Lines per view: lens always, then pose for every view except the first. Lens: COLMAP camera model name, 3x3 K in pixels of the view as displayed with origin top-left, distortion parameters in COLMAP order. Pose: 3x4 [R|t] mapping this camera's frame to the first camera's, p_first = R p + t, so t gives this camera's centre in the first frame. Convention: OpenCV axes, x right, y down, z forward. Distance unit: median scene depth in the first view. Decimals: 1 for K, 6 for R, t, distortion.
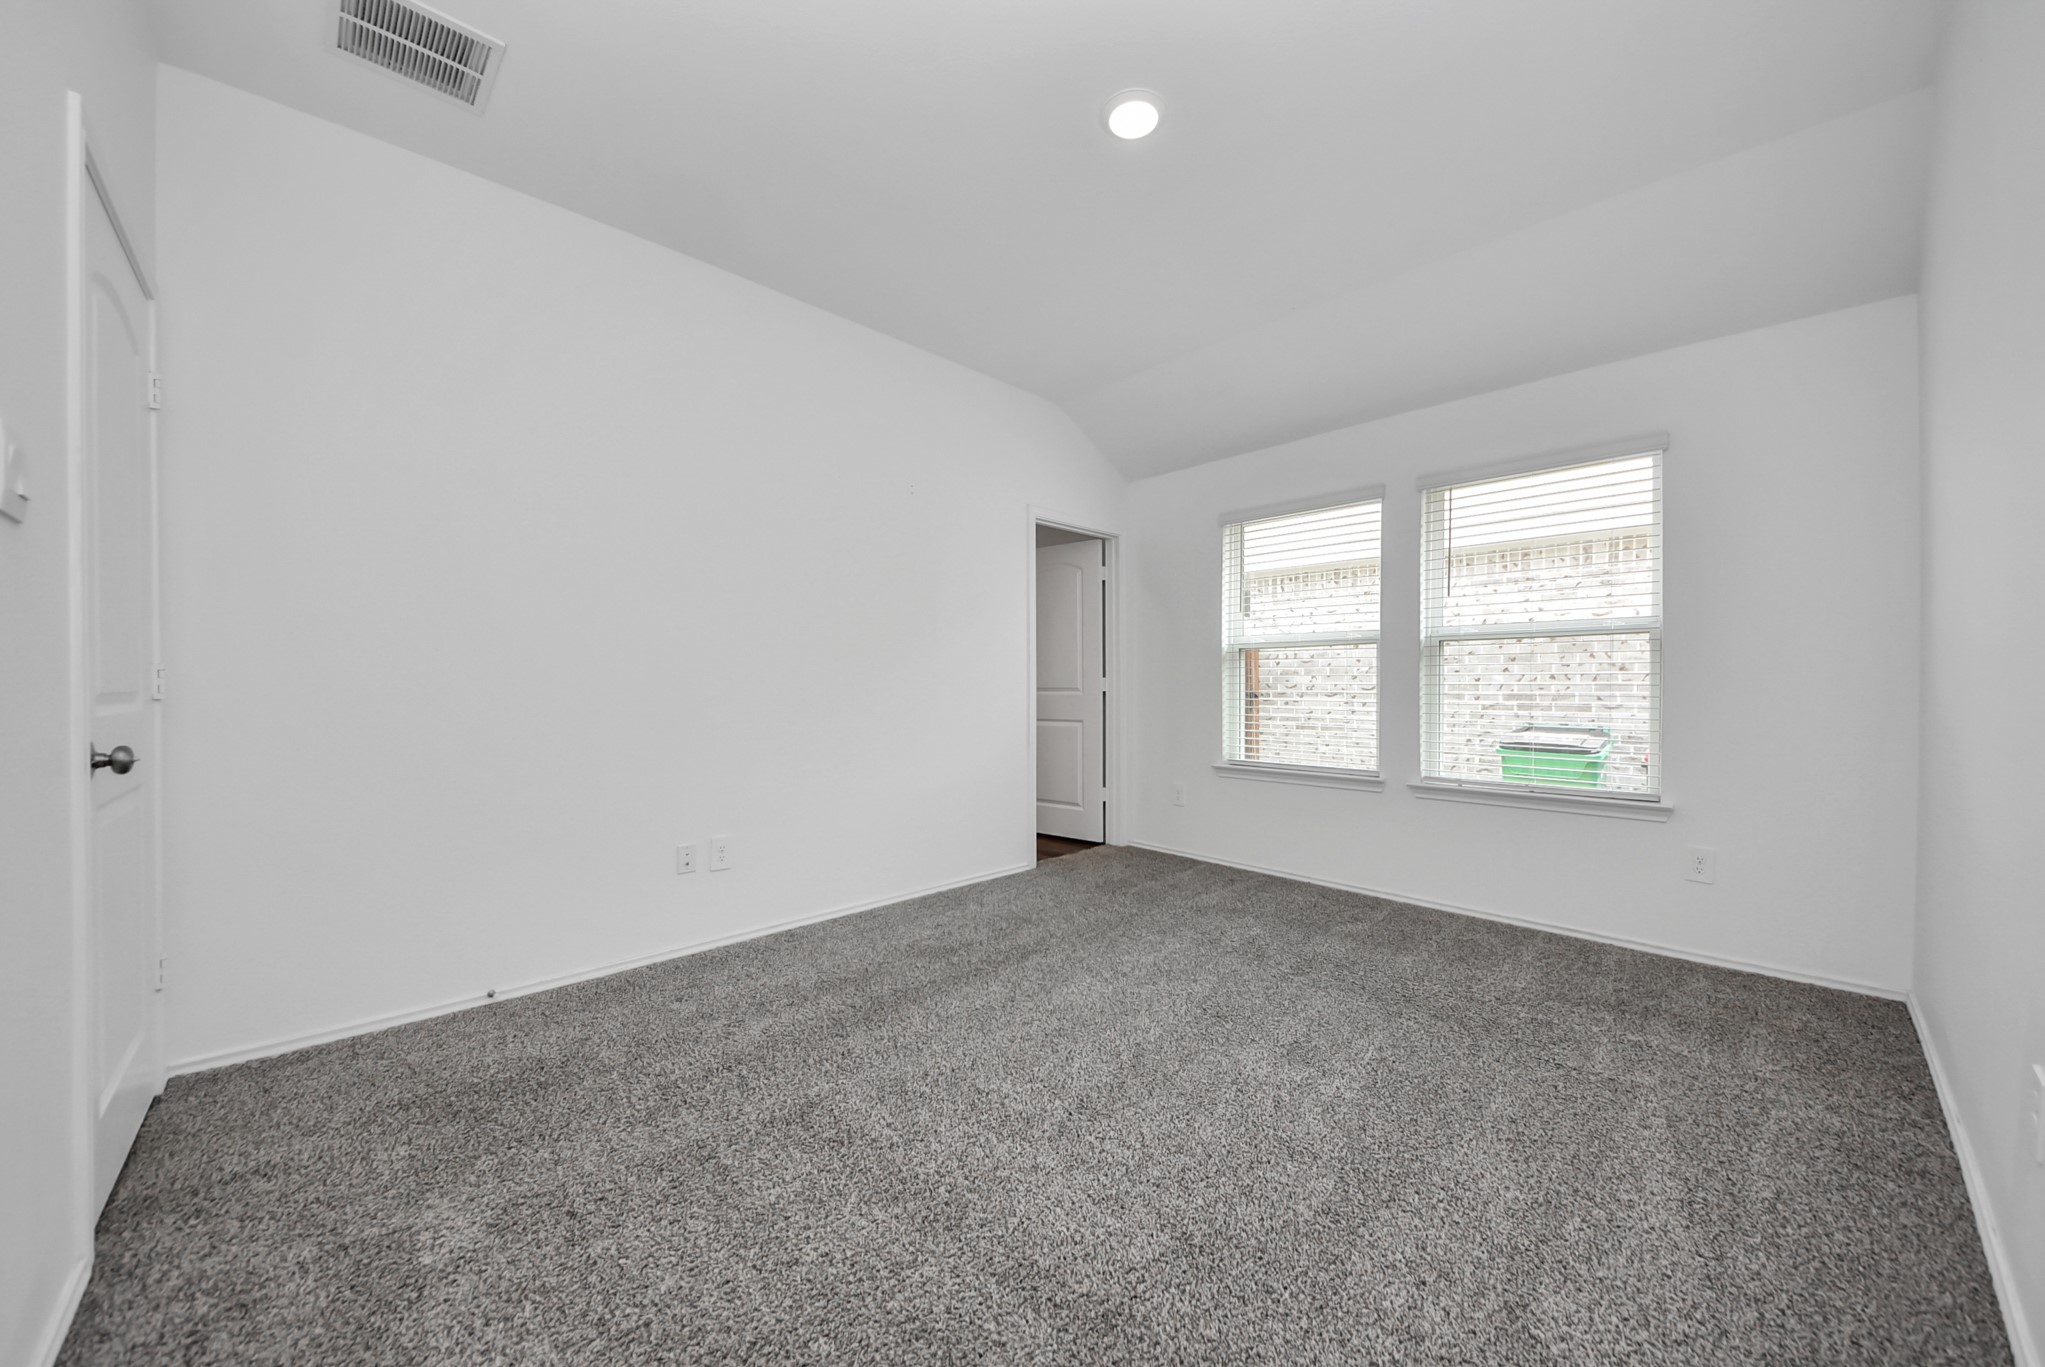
lens RADIAL K [[744.4, 0, 1036.8], [0, 744.4, 680.6], [0, 0, 1]] dist [-0.002918, -0.004295]
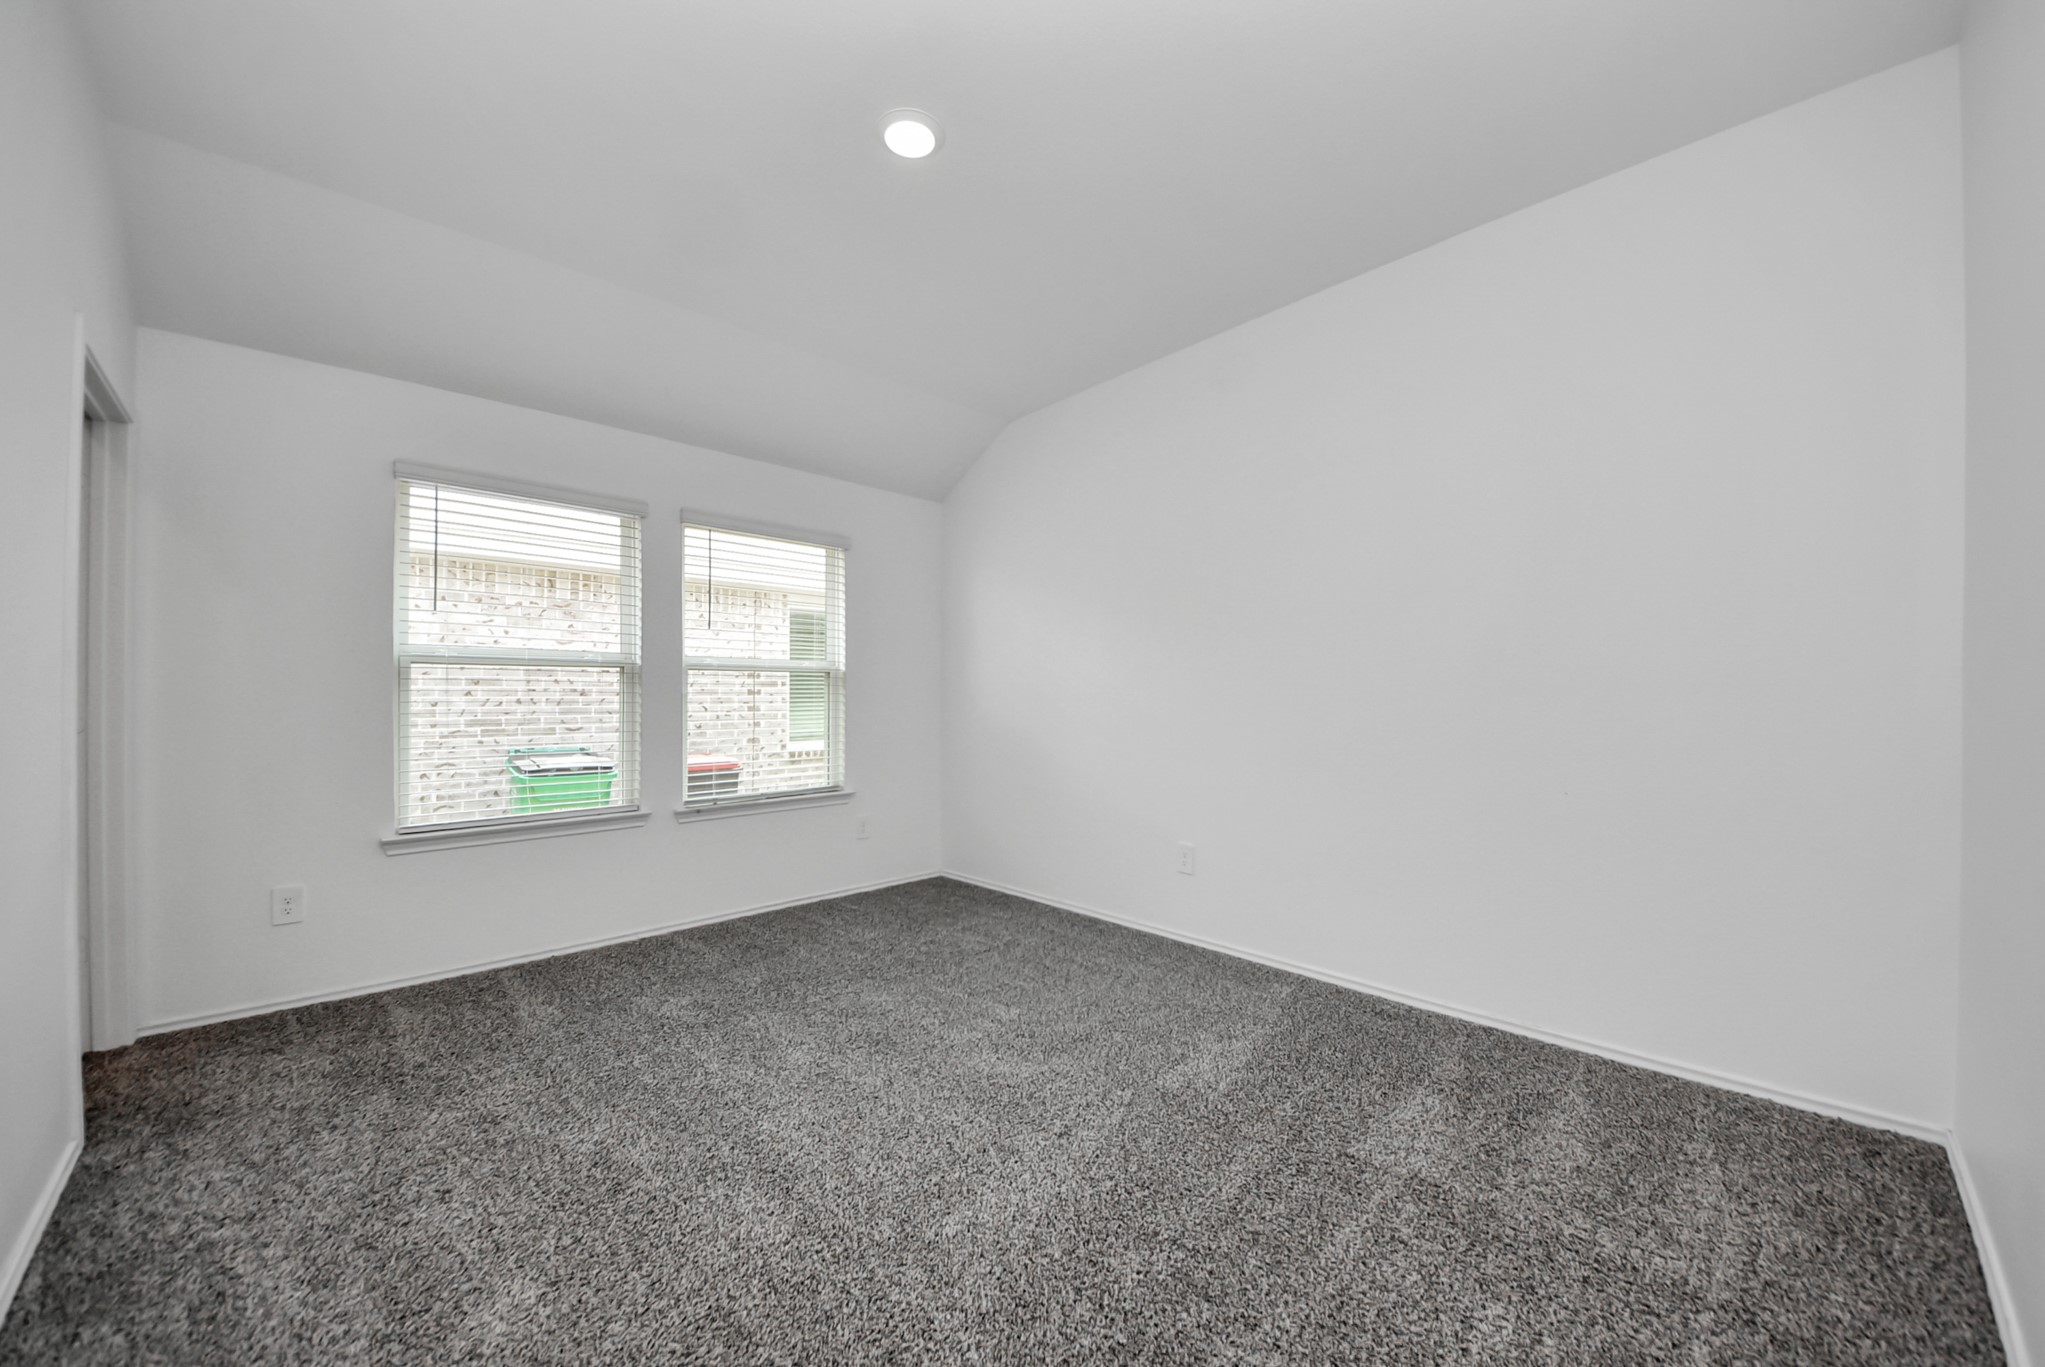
lens RADIAL K [[744.4, 0, 1040.8], [0, 744.4, 698.1], [0, 0, 1]] dist [-0.002918, -0.004295]
pose [[-0.034775, 0.005654, 0.999379, -0.432808], [0.000124, 0.999984, -0.005653, -0.006135], [-0.999395, -0.000073, -0.034775, 0.455087]]
